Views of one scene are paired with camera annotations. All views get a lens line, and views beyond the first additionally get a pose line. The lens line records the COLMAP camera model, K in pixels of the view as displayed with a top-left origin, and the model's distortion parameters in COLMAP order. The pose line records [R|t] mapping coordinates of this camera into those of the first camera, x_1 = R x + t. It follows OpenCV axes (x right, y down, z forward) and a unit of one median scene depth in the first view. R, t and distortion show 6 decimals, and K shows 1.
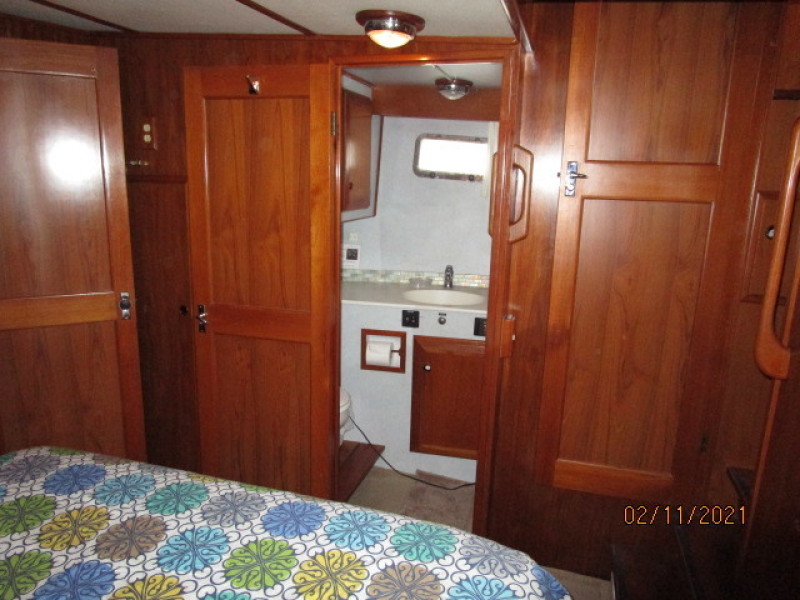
lens RADIAL K [[570.5, 0, 399.1], [0, 570.5, 299.2], [0, 0, 1]] dist [-0.030145, 0.009907]
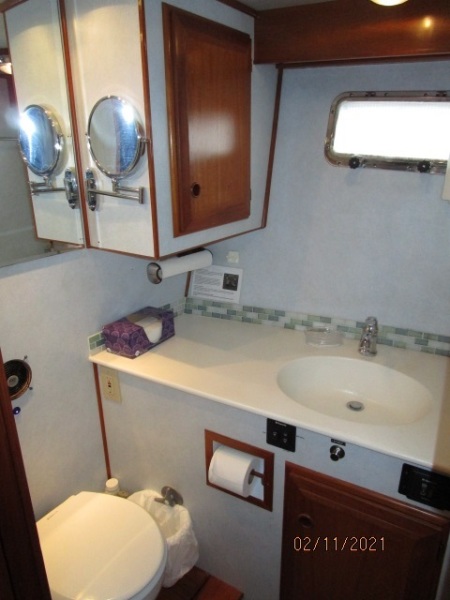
lens RADIAL K [[427.9, 0, 227.4], [0, 427.9, 300.4], [0, 0, 1]] dist [-0.030145, 0.009907]
pose [[0.951826, 0.064892, -0.299693, 0.082159], [-0.028941, 0.992000, 0.122879, -0.137834], [0.305269, -0.108286, 0.946089, 0.573196]]
